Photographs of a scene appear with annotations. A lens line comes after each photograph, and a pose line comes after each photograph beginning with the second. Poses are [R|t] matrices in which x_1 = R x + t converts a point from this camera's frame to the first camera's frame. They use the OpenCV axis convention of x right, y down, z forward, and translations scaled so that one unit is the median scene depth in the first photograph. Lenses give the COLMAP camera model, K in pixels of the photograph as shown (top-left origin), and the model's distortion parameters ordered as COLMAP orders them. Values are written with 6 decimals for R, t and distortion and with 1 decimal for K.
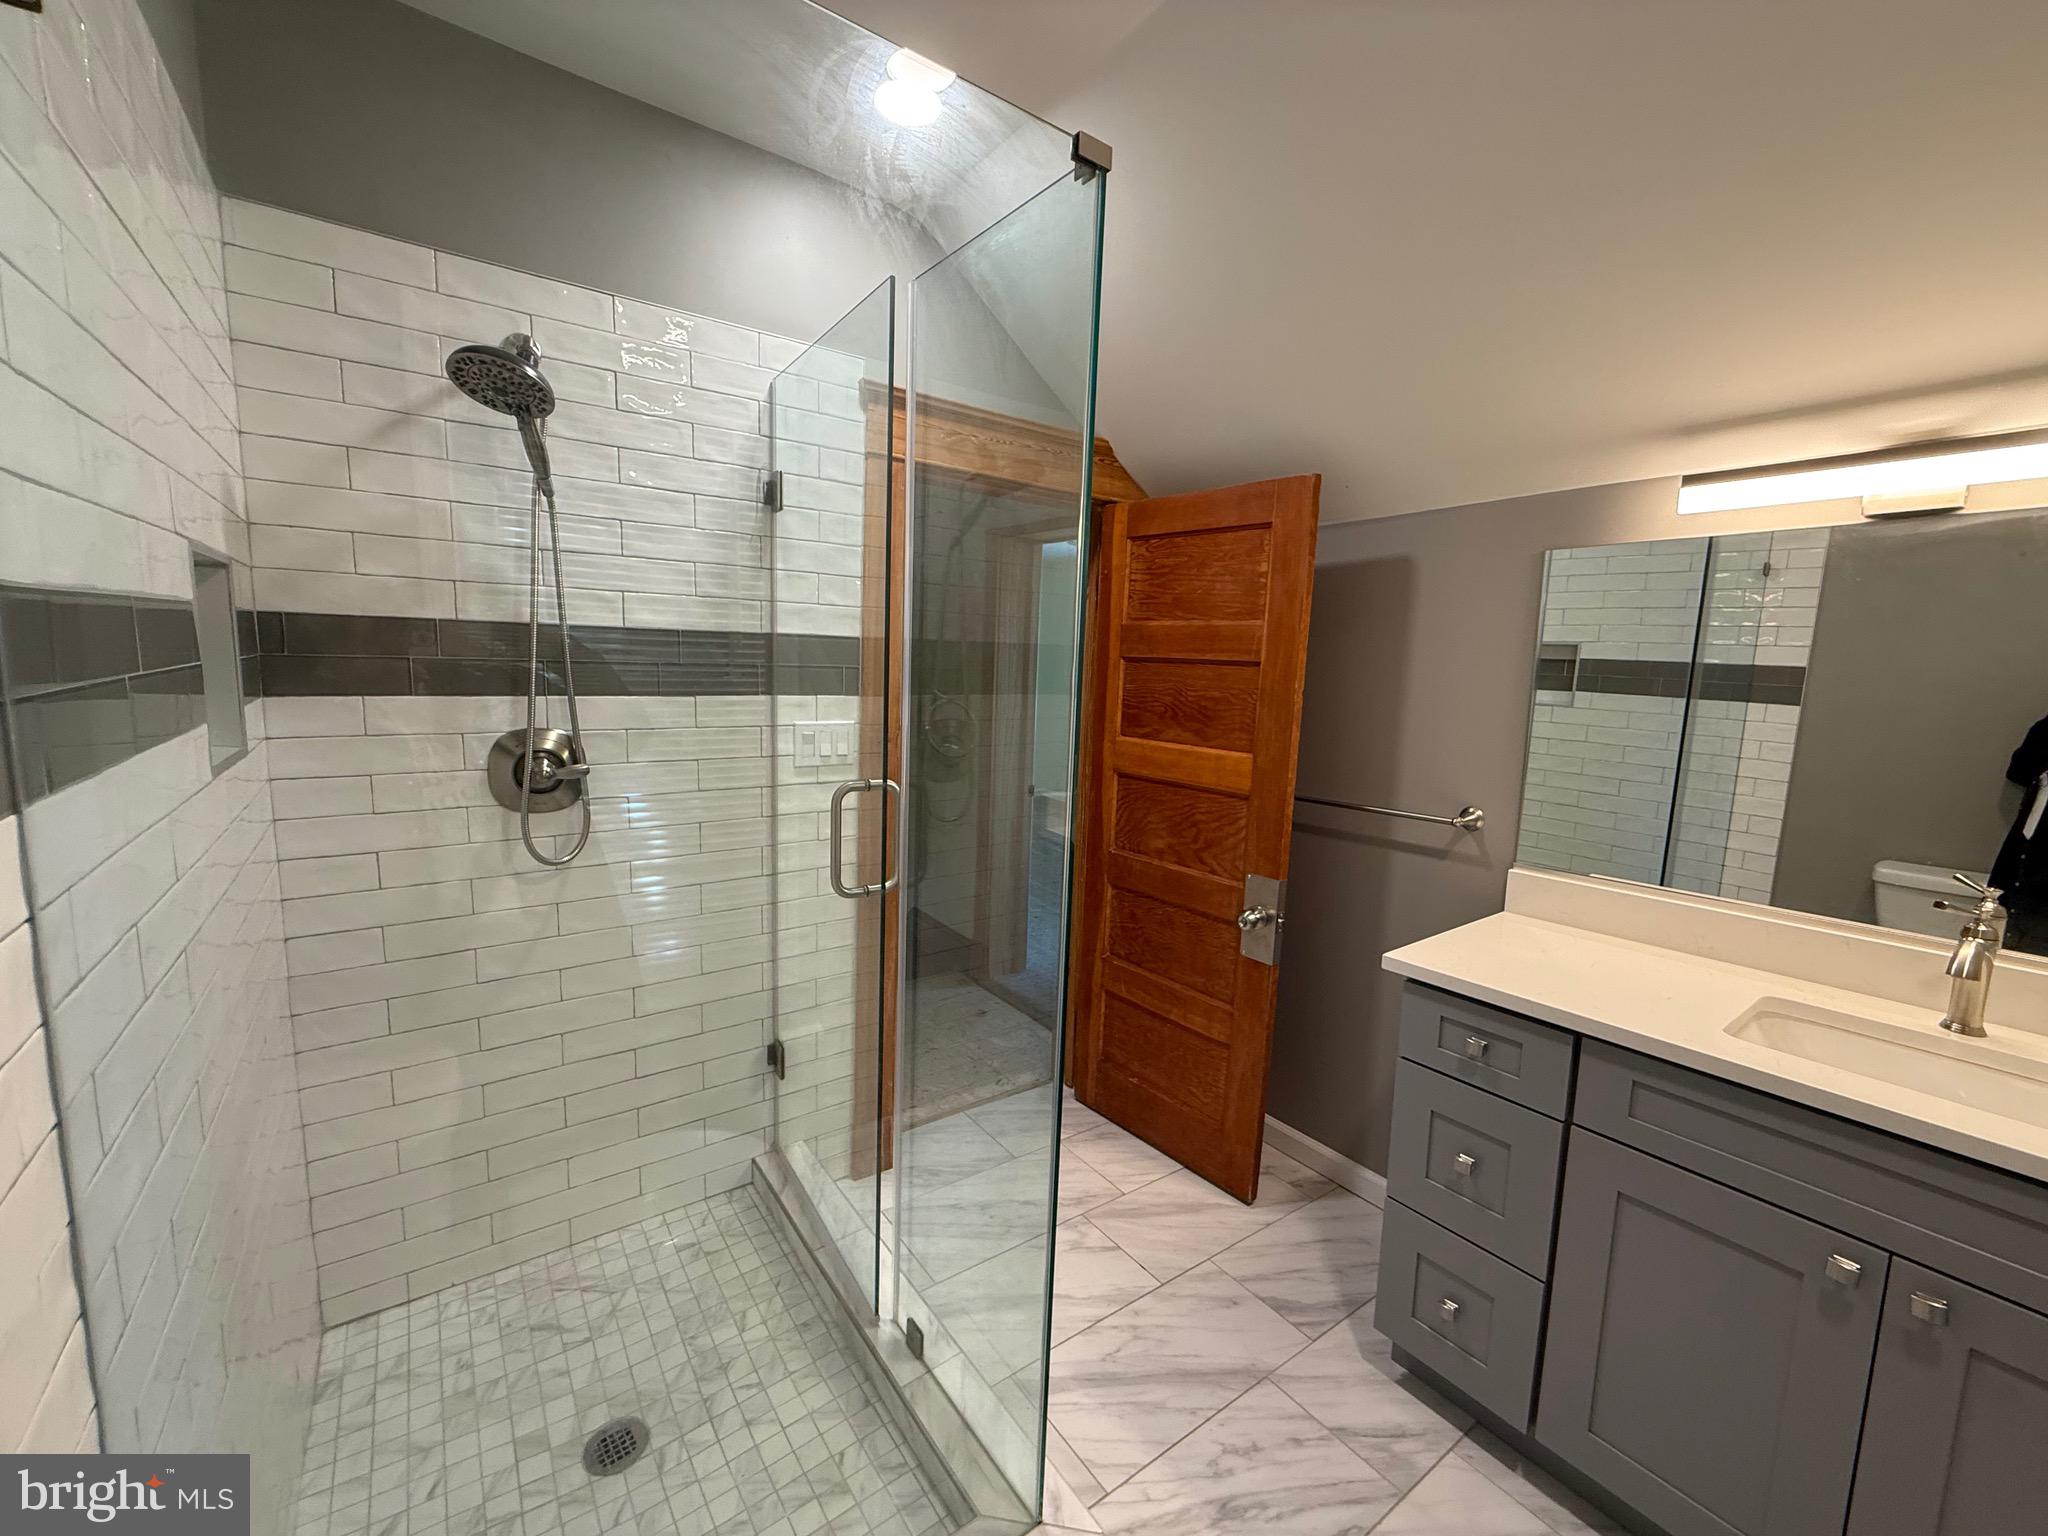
lens RADIAL K [[829.3, 0, 1022.9], [0, 829.3, 765.1], [0, 0, 1]] dist [-0.000073, -0.000277]
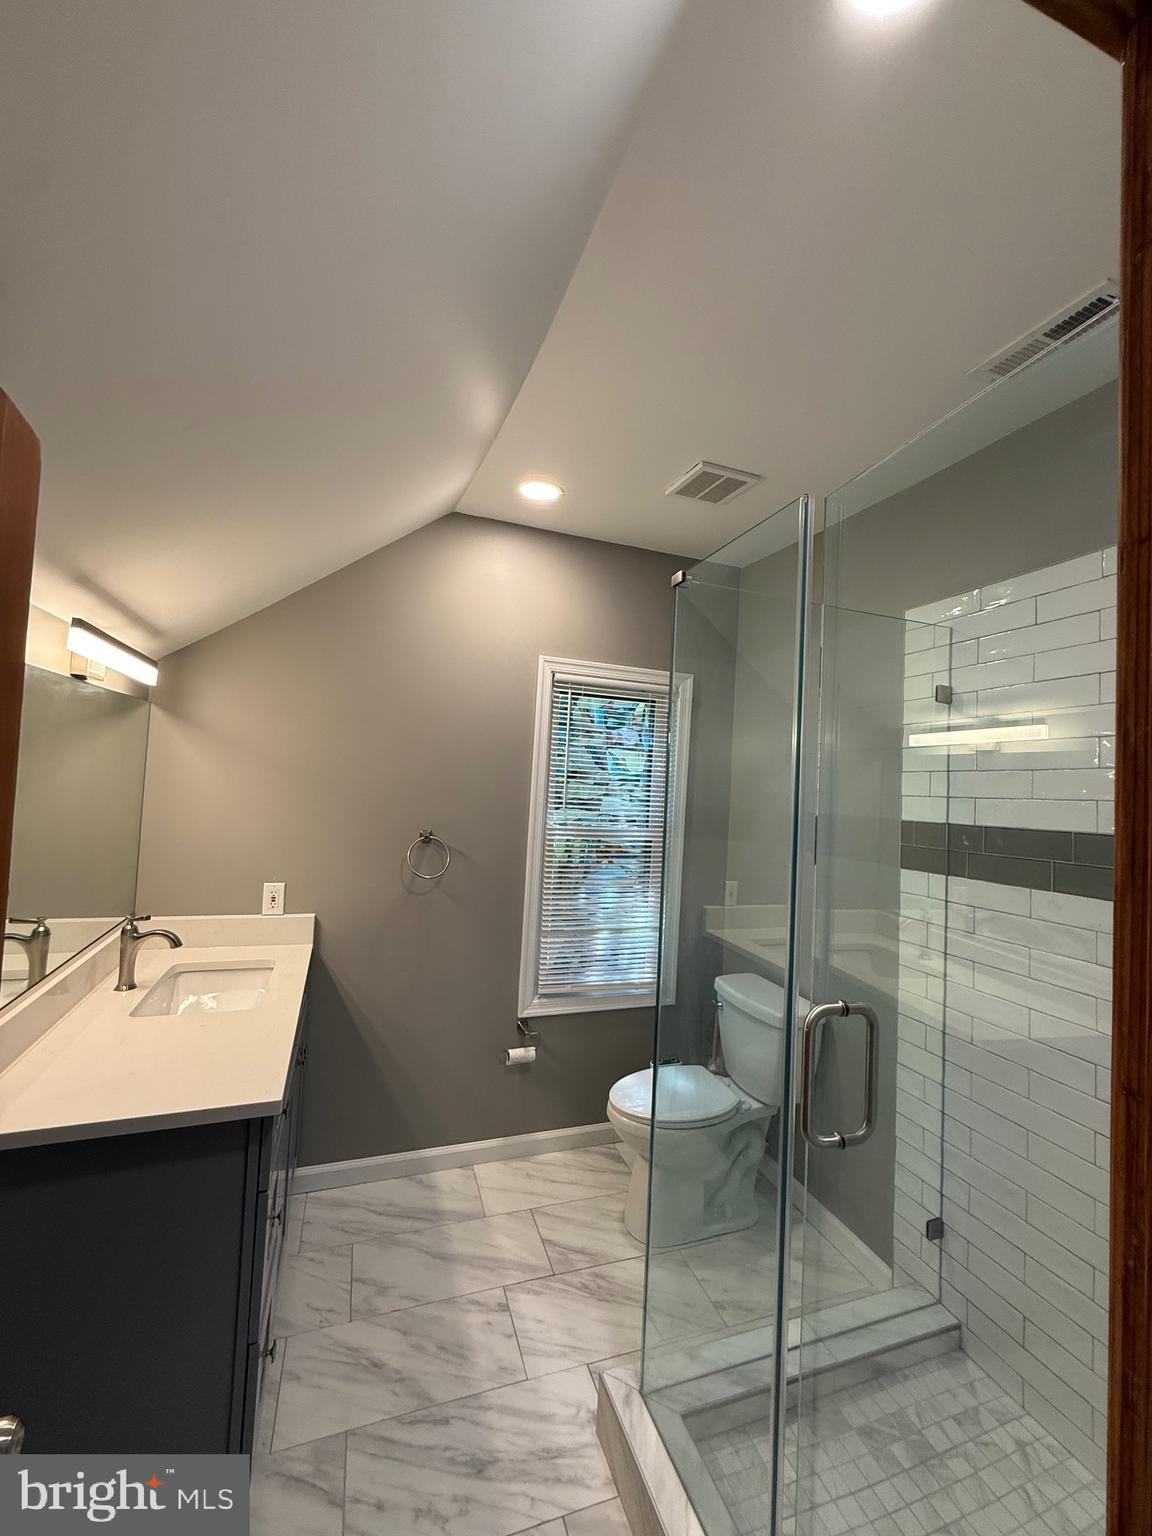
lens RADIAL K [[621.9, 0, 576.0], [0, 621.9, 766.3], [0, 0, 1]] dist [-0.000073, -0.000277]
pose [[-0.956340, -0.066088, 0.284685, -0.098508], [-0.039610, 0.994419, 0.097788, -0.279282], [-0.289558, 0.082242, -0.953621, 1.762661]]
